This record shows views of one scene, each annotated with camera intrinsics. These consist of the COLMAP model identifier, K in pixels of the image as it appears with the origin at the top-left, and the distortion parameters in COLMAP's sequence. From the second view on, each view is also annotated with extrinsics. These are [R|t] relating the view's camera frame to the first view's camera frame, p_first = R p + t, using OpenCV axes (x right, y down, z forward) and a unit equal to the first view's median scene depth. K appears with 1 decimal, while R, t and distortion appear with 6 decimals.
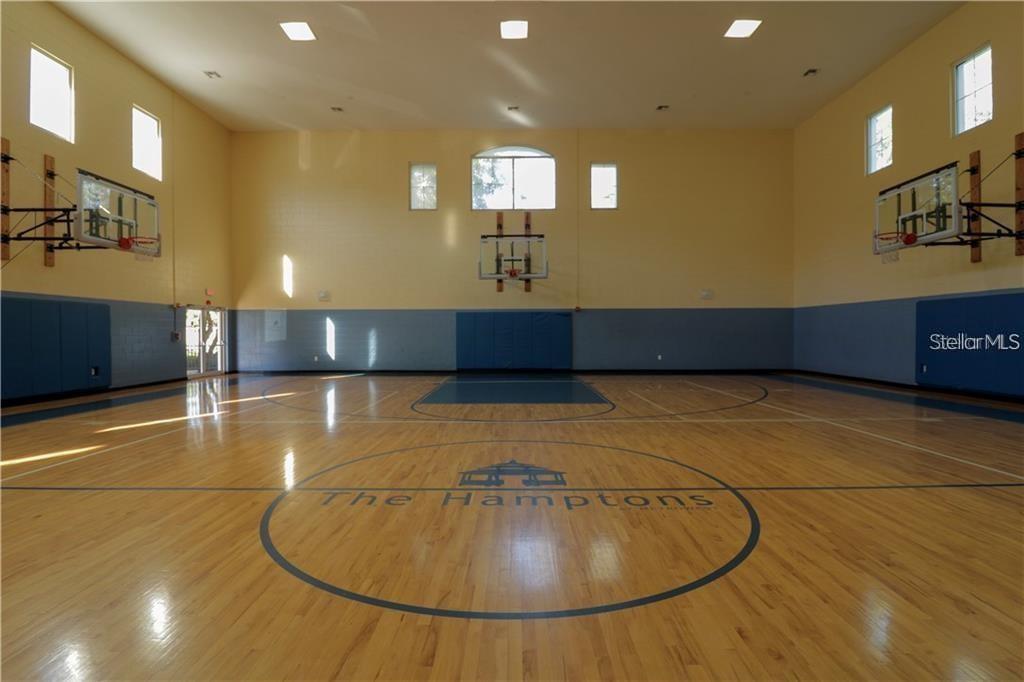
lens RADIAL K [[504.0, 0, 514.4], [0, 504.0, 334.7], [0, 0, 1]] dist [-0.003450, -0.001261]
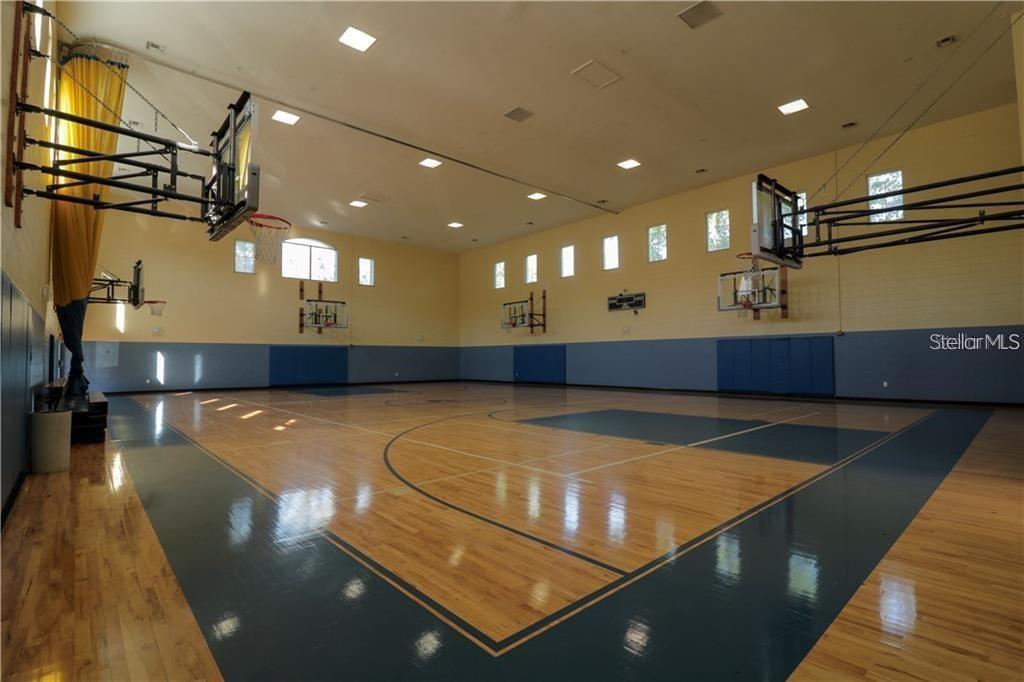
lens RADIAL K [[504.0, 0, 514.4], [0, 504.0, 334.7], [0, 0, 1]] dist [-0.003450, -0.001261]
pose [[0.744731, 0.031771, 0.666608, -0.565669], [0.003742, 0.998652, -0.051777, 0.000875], [-0.667355, 0.041054, 0.743608, -0.561937]]
